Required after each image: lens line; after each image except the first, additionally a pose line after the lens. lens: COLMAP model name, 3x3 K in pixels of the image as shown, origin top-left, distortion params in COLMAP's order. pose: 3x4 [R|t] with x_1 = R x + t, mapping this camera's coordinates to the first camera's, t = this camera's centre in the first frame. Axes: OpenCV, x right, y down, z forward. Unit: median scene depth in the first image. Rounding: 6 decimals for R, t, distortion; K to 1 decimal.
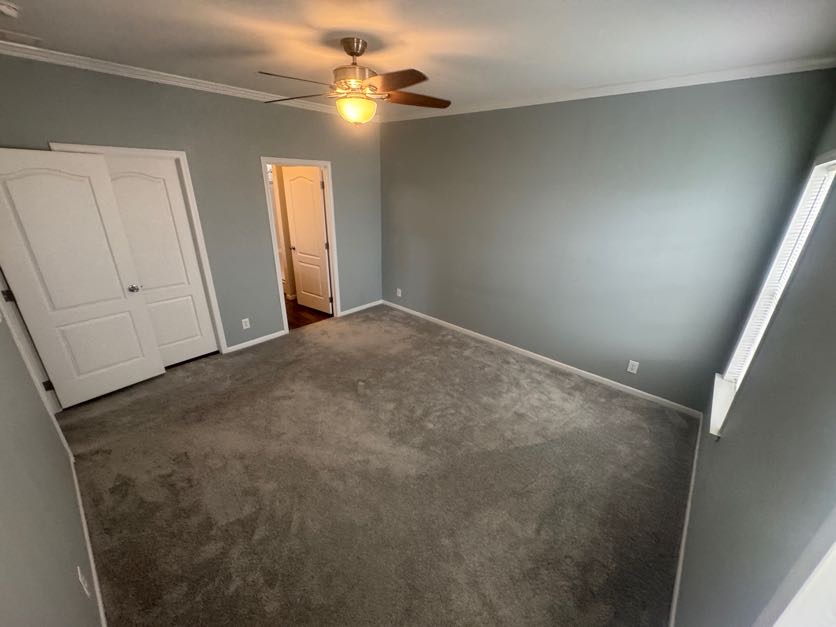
lens RADIAL K [[326.6, 0, 419.2], [0, 326.6, 309.8], [0, 0, 1]] dist [0.000187, 0.000044]
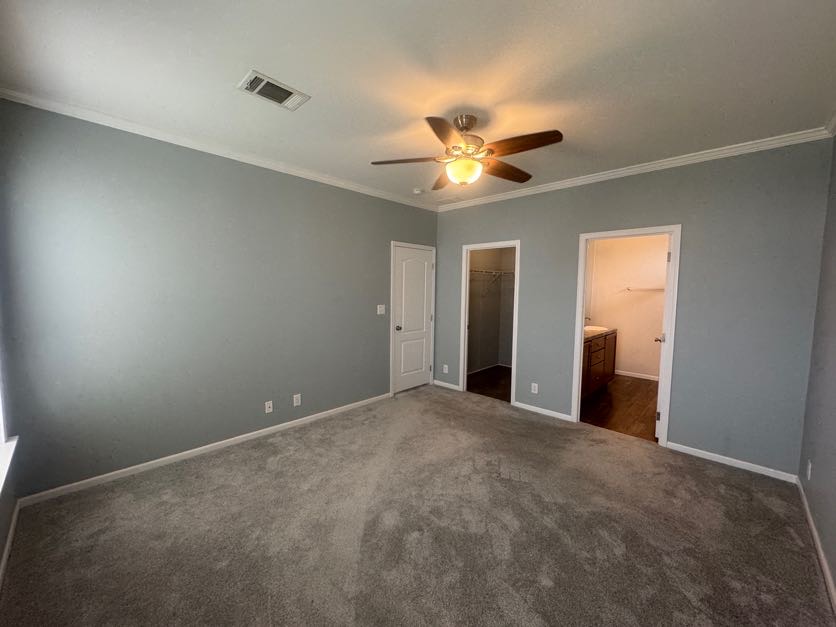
lens RADIAL K [[334.7, 0, 418.0], [0, 334.7, 313.5], [0, 0, 1]] dist [-0.001852, -0.000148]
pose [[-0.022734, 0.061387, -0.997855, 0.504906], [-0.376347, 0.924166, 0.065428, -0.102516], [0.926200, 0.377027, 0.002093, 0.549019]]
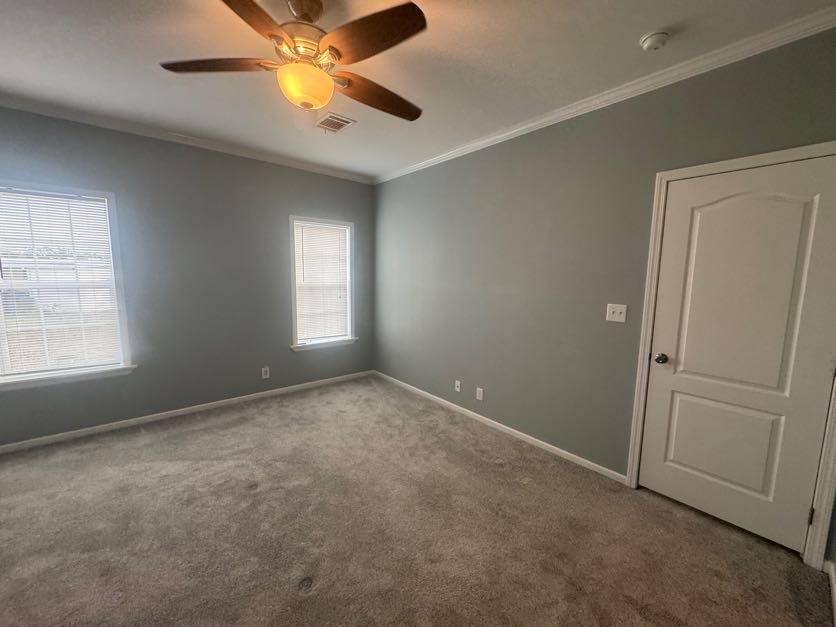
lens RADIAL K [[335.1, 0, 418.0], [0, 335.1, 313.5], [0, 0, 1]] dist [0.000405, 0.000234]
pose [[-0.990702, -0.047608, 0.127451, -0.318839], [0.017807, 0.883345, 0.468386, -0.278683], [-0.134882, 0.466300, -0.874283, 0.998428]]
